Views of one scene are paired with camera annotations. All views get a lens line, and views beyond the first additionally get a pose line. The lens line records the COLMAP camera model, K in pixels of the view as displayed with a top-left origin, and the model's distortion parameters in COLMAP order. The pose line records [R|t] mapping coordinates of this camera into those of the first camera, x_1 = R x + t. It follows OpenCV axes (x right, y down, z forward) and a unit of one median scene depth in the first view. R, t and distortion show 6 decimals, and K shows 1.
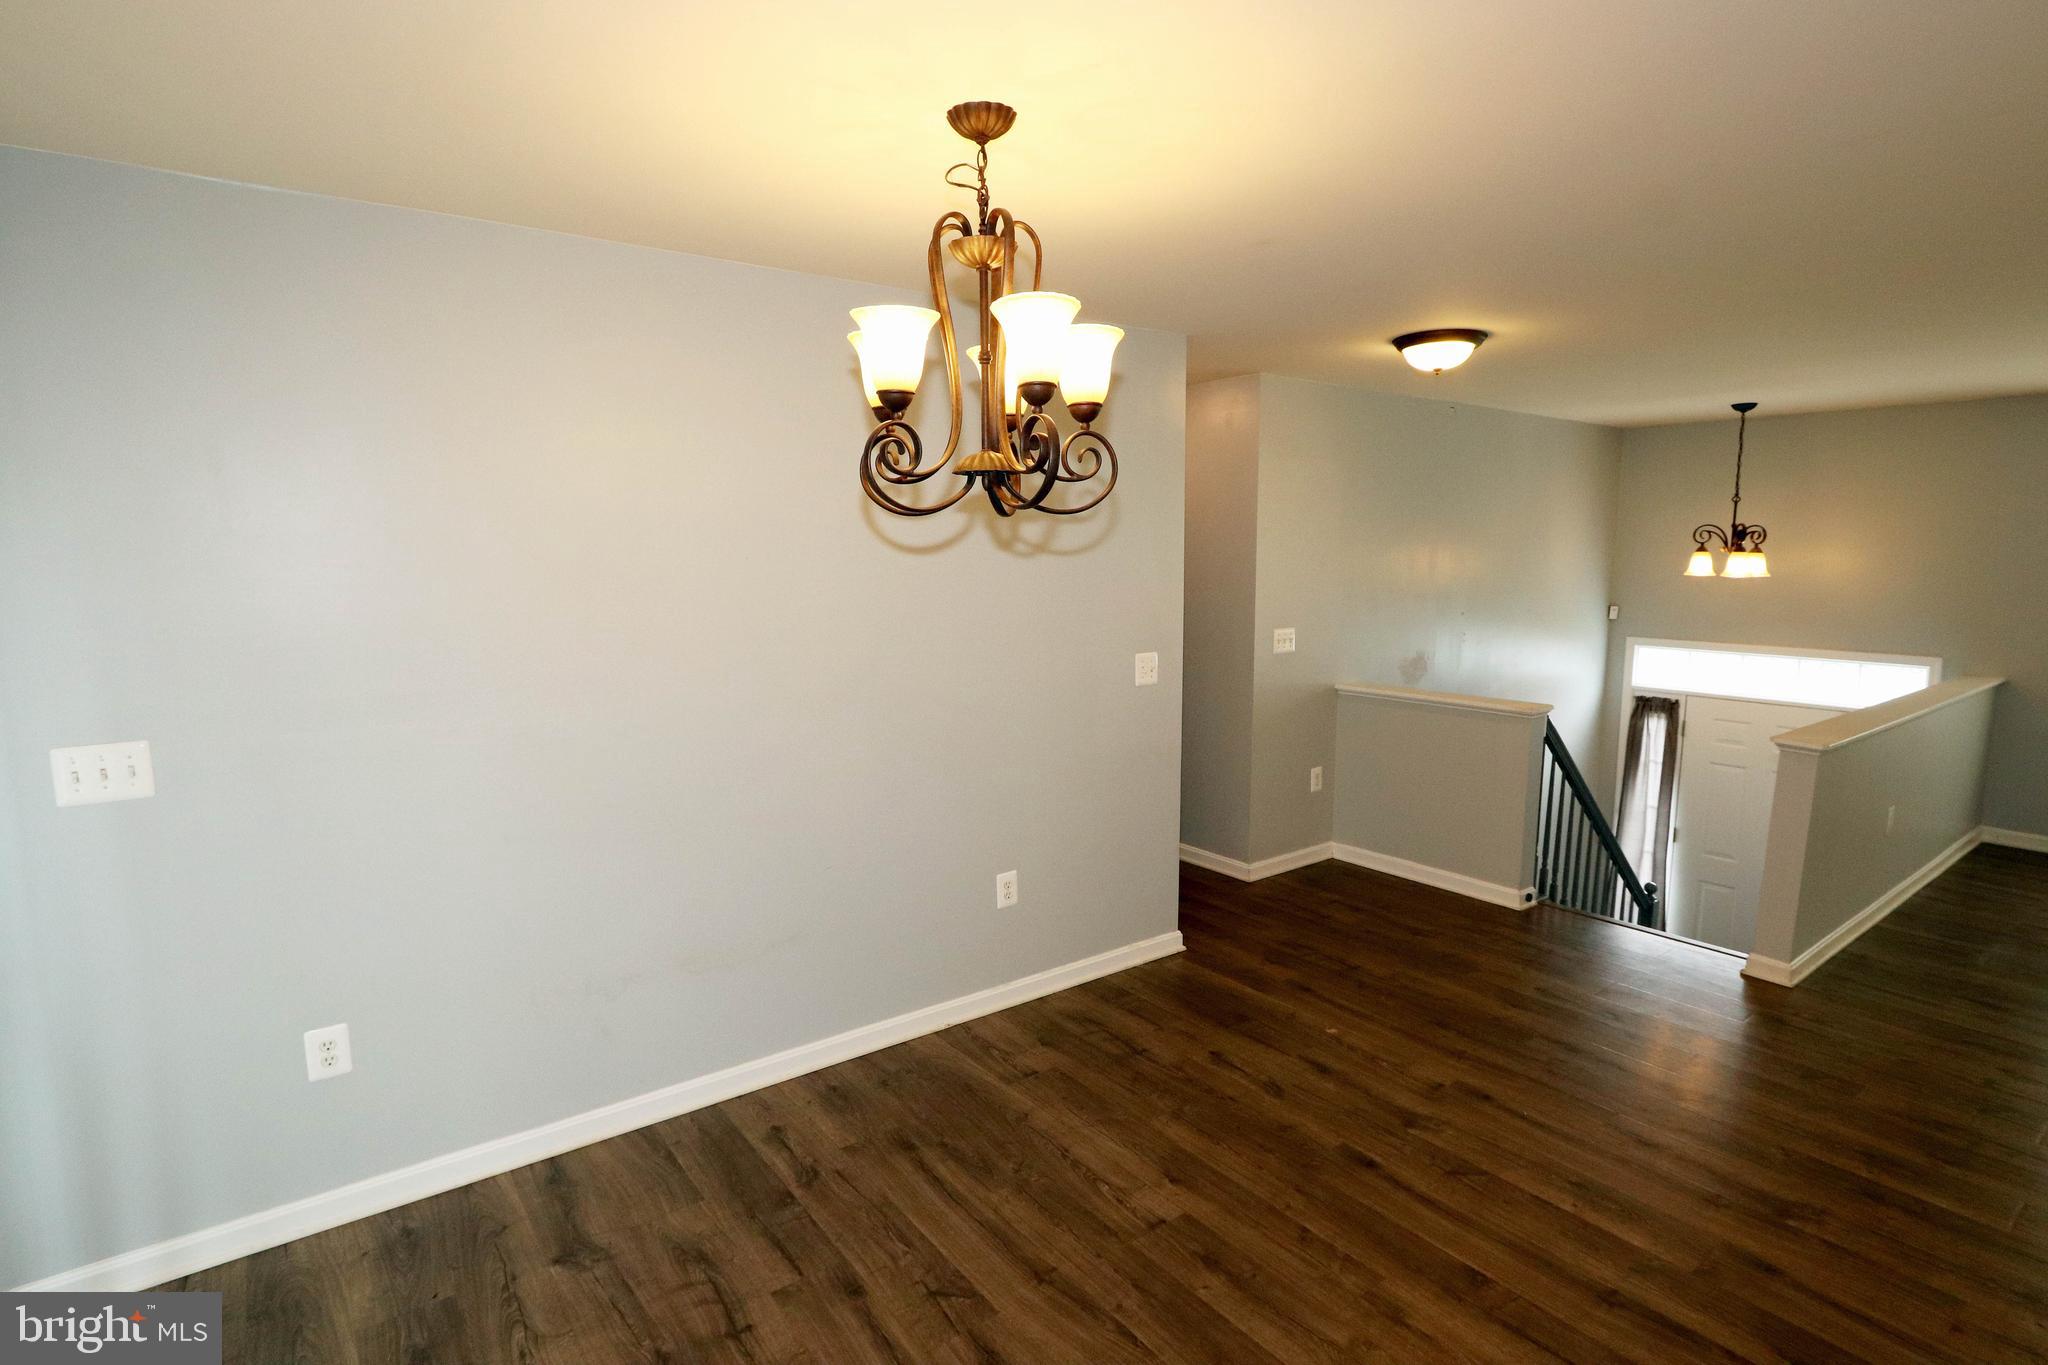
lens RADIAL K [[1023.3, 0, 1014.0], [0, 1023.3, 686.3], [0, 0, 1]] dist [-0.027107, 0.009647]
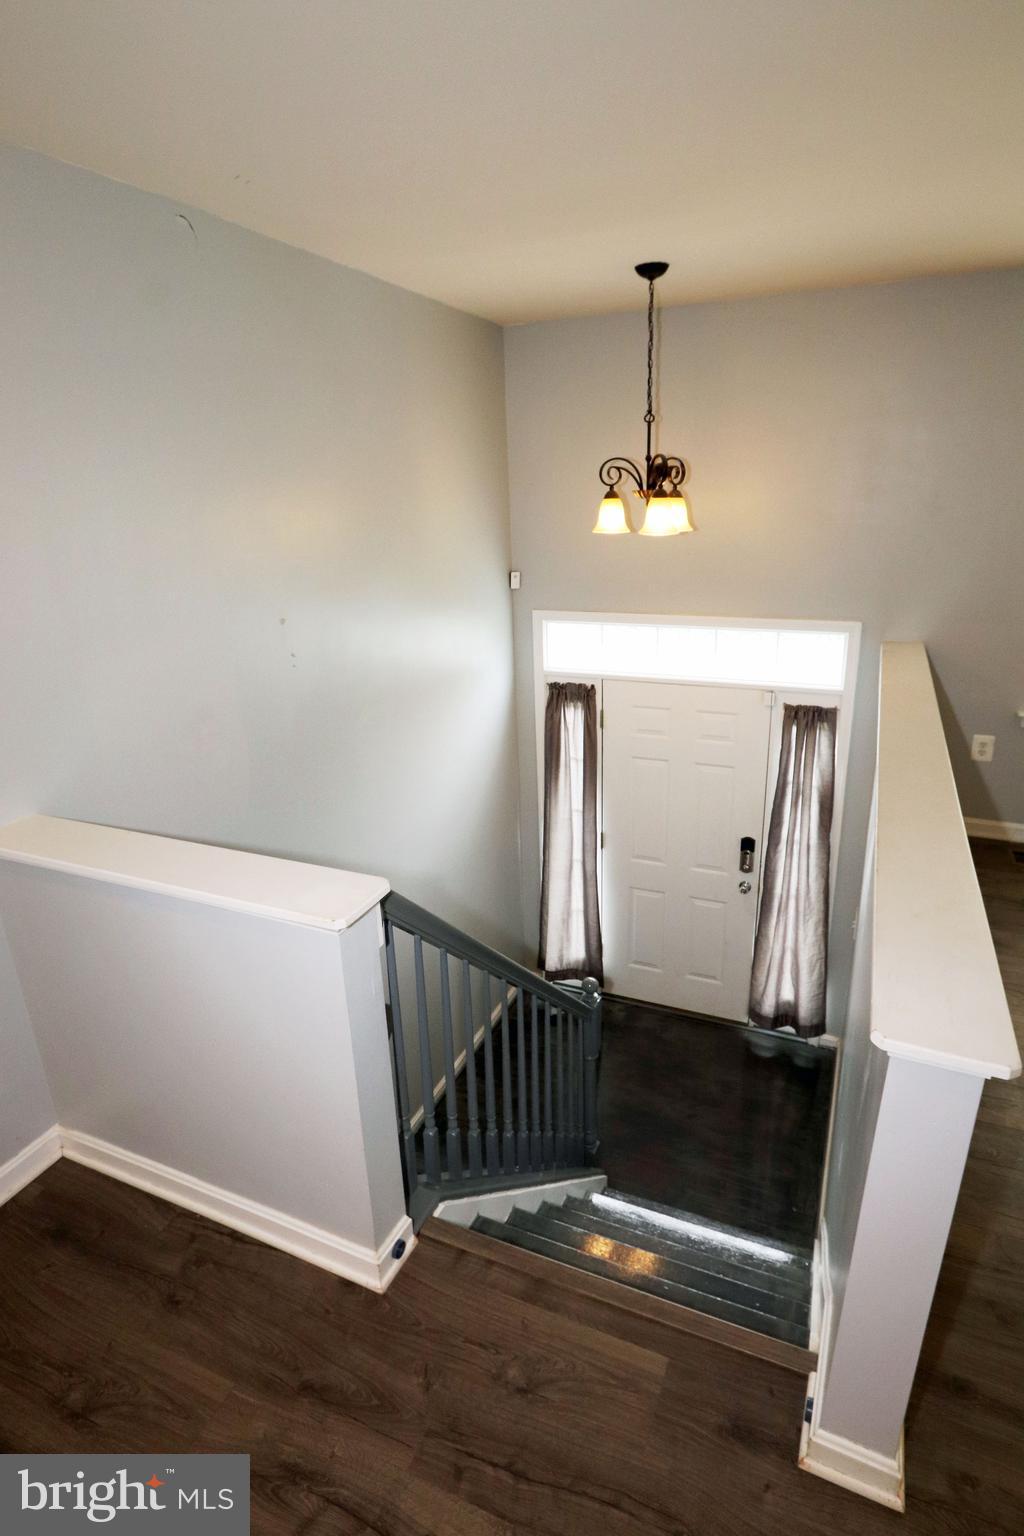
lens RADIAL K [[823.3, 0, 524.2], [0, 823.3, 769.9], [0, 0, 1]] dist [-0.001955, 0.000033]
pose [[0.863732, -0.185922, 0.468401, 0.531922], [0.094575, 0.972745, 0.211715, -0.125479], [-0.494997, -0.138566, 0.857774, 0.843118]]
